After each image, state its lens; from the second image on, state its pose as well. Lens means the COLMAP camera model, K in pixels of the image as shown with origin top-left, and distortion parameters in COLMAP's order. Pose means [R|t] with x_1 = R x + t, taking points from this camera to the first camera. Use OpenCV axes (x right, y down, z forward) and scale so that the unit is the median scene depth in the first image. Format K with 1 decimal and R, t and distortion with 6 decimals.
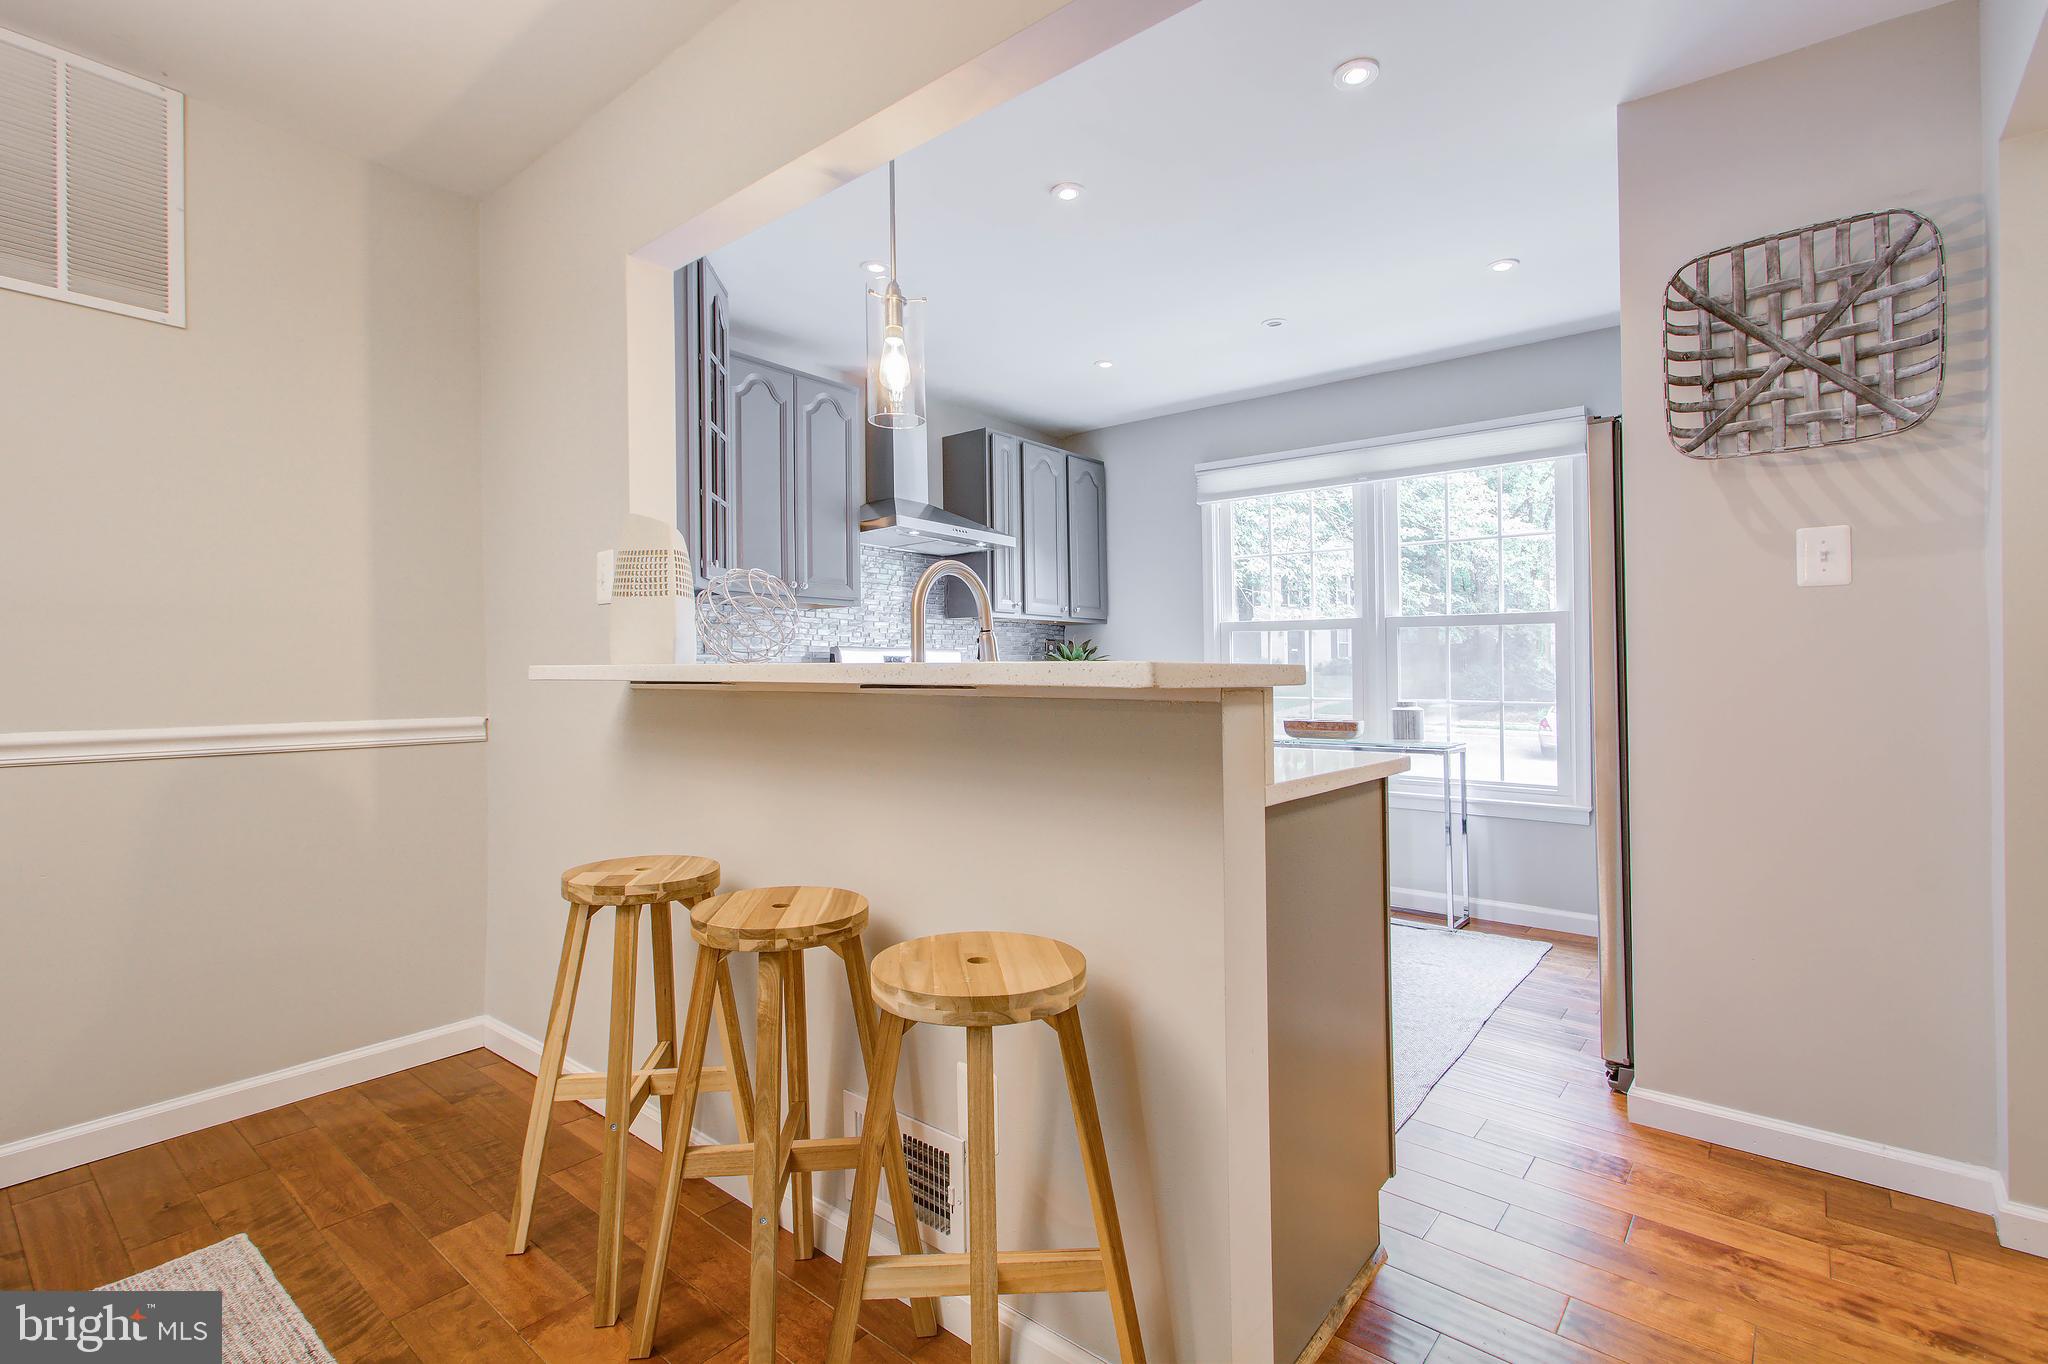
lens RADIAL K [[934.1, 0, 1025.3], [0, 934.1, 673.4], [0, 0, 1]] dist [-0.002458, 0.000715]
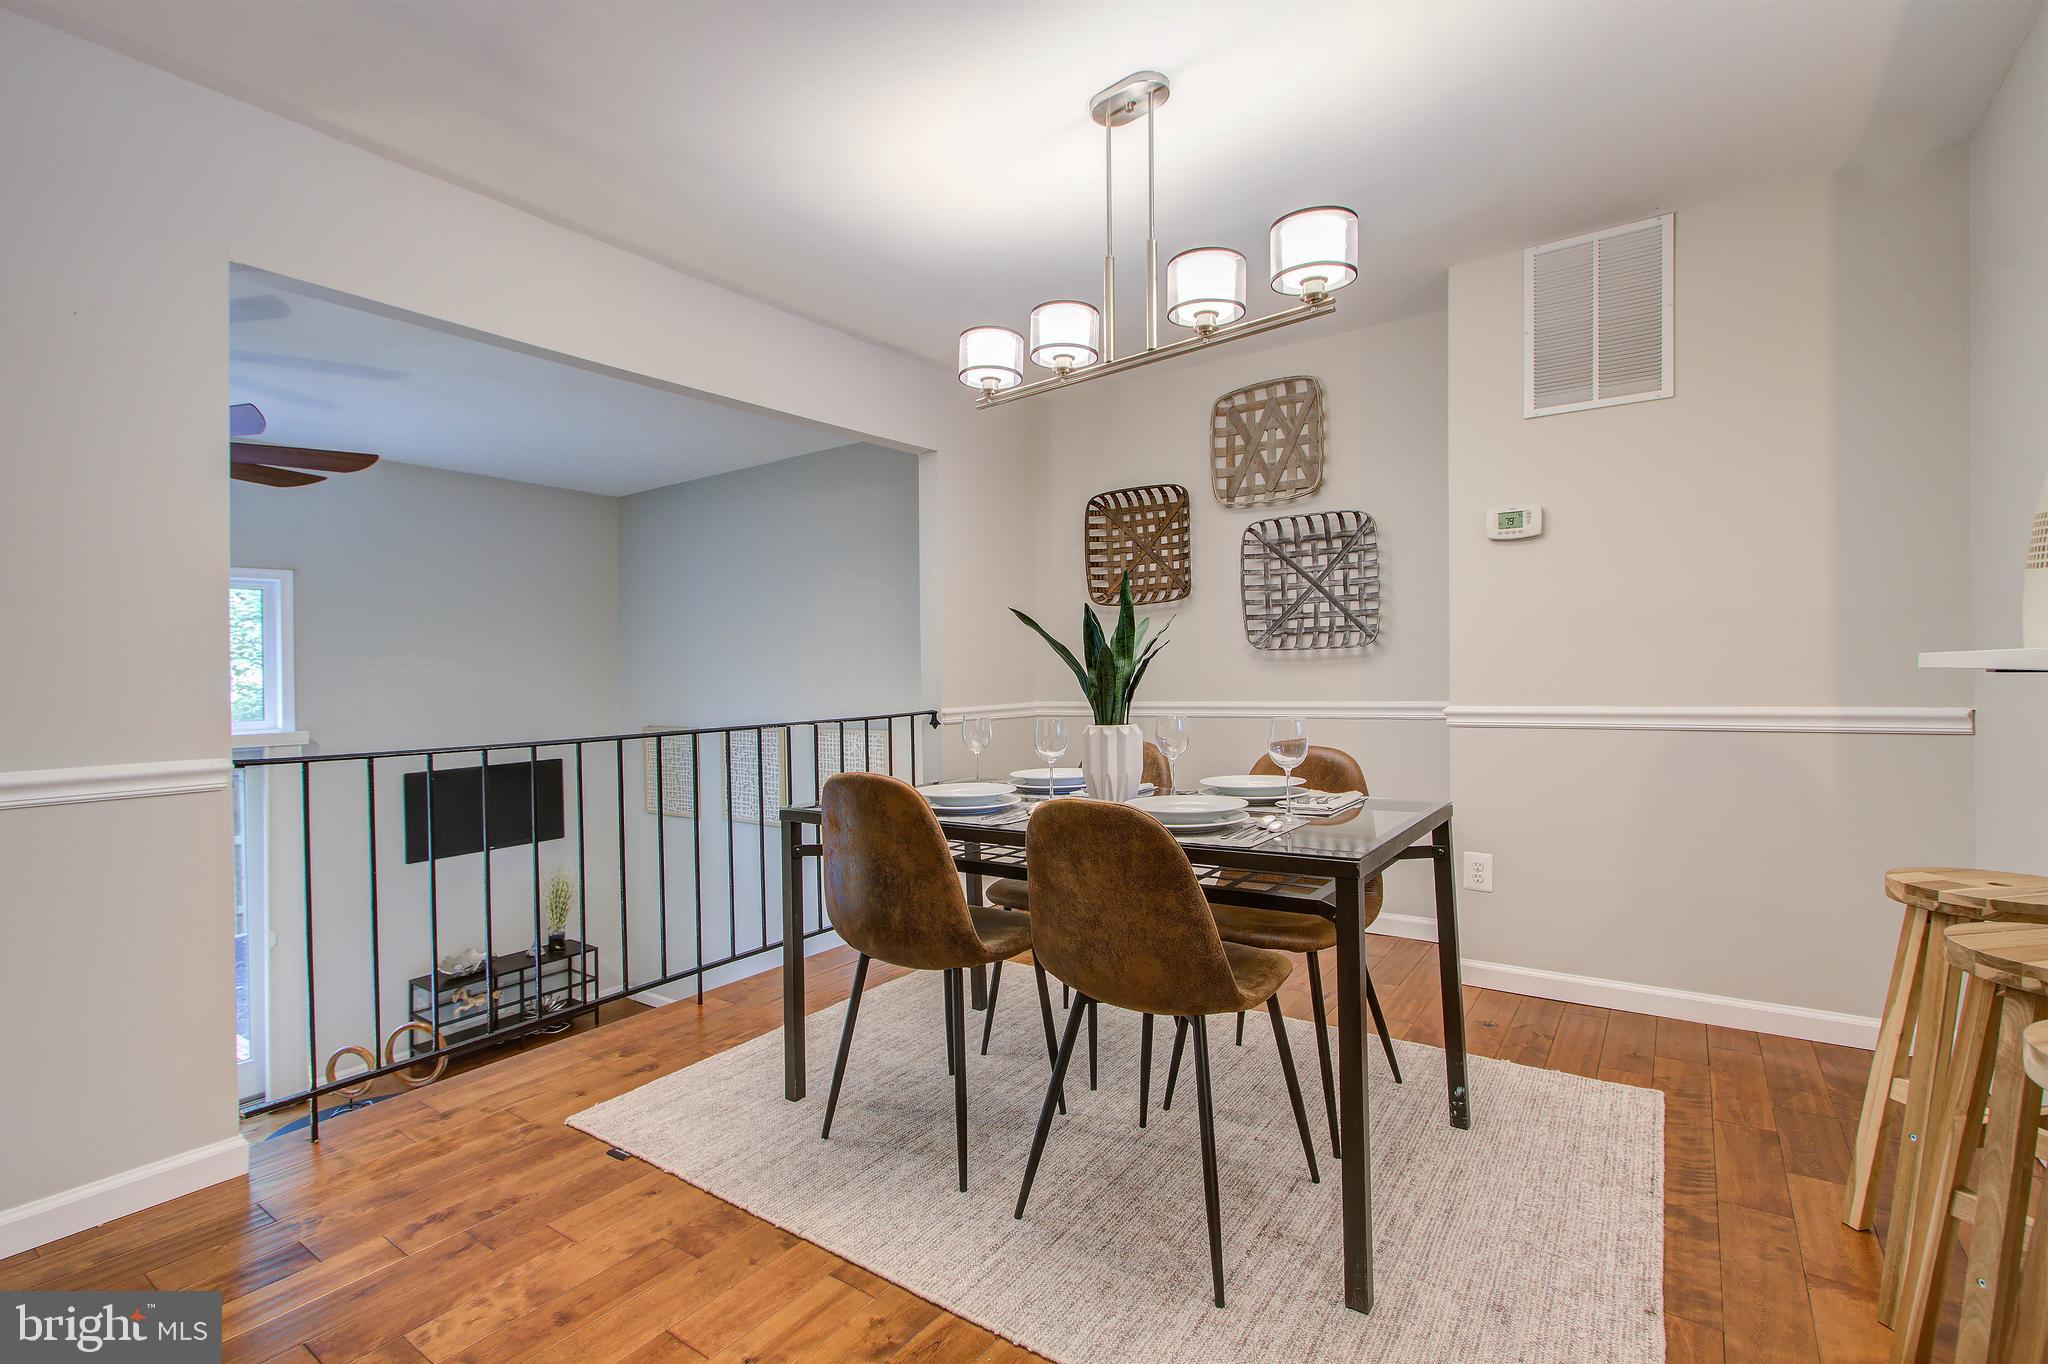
lens RADIAL K [[934.1, 0, 1032.4], [0, 934.1, 688.4], [0, 0, 1]] dist [-0.002458, 0.000715]
pose [[0.051978, 0.012062, -0.998575, 0.446901], [0.018207, 0.999749, 0.013024, -0.001830], [0.998482, -0.018858, 0.051746, 0.057810]]
